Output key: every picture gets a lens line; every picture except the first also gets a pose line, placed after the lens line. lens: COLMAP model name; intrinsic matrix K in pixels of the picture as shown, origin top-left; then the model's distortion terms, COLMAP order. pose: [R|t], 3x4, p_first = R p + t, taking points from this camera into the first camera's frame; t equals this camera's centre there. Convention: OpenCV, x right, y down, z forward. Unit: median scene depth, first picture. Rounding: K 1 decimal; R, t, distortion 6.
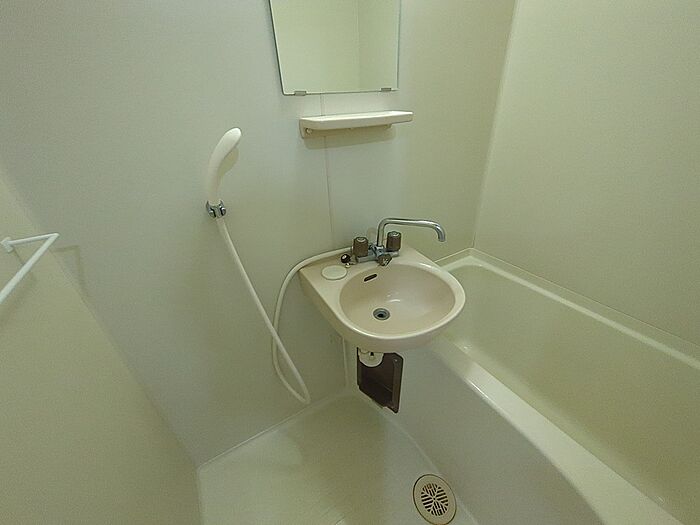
lens RADIAL K [[275.7, 0, 350.0], [0, 275.7, 262.5], [0, 0, 1]] dist [0.013718, -0.000017]
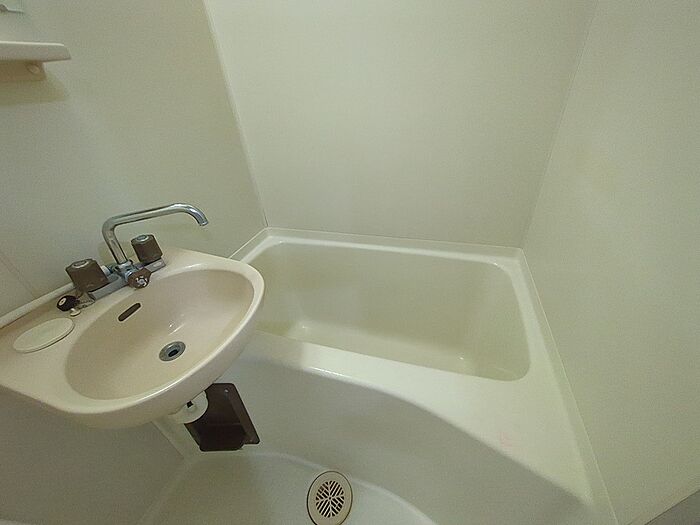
lens RADIAL K [[275.7, 0, 350.0], [0, 275.7, 262.5], [0, 0, 1]] dist [0.013718, -0.000017]
pose [[0.752161, -0.372339, 0.543707, 0.152283], [0.363064, 0.922704, 0.129622, 0.050481], [-0.549944, 0.099904, 0.829205, 0.144614]]
